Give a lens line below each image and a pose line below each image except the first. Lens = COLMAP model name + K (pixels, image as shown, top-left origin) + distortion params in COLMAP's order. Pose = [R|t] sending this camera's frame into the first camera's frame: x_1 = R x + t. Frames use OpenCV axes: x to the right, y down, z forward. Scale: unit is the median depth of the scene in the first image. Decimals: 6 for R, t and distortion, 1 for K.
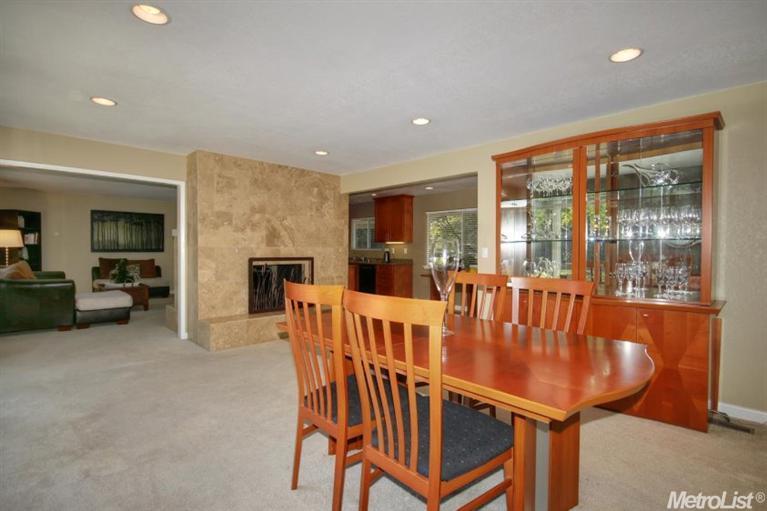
lens RADIAL K [[370.5, 0, 376.5], [0, 370.5, 255.3], [0, 0, 1]] dist [0.009246, -0.006999]
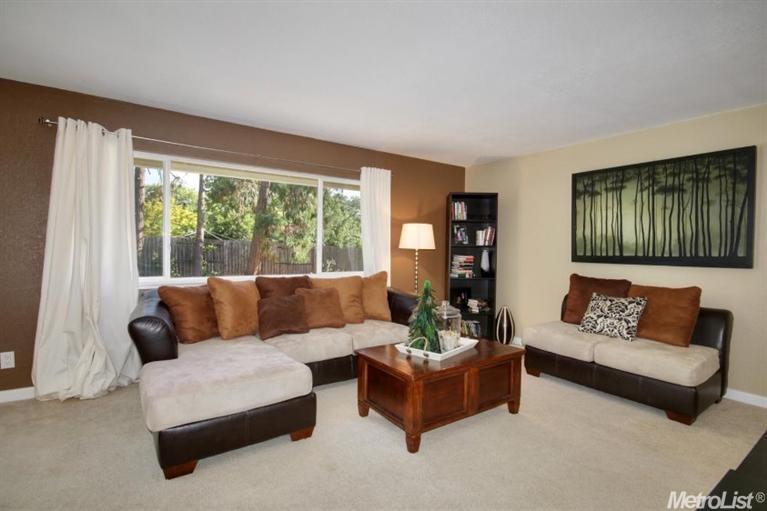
lens RADIAL K [[370.5, 0, 390.5], [0, 370.5, 259.8], [0, 0, 1]] dist [0.009246, -0.006999]
pose [[-0.175498, 0.021746, -0.984240, -0.415785], [-0.035202, 0.998978, 0.028349, -0.026806], [0.983850, 0.039623, -0.174553, 1.427087]]
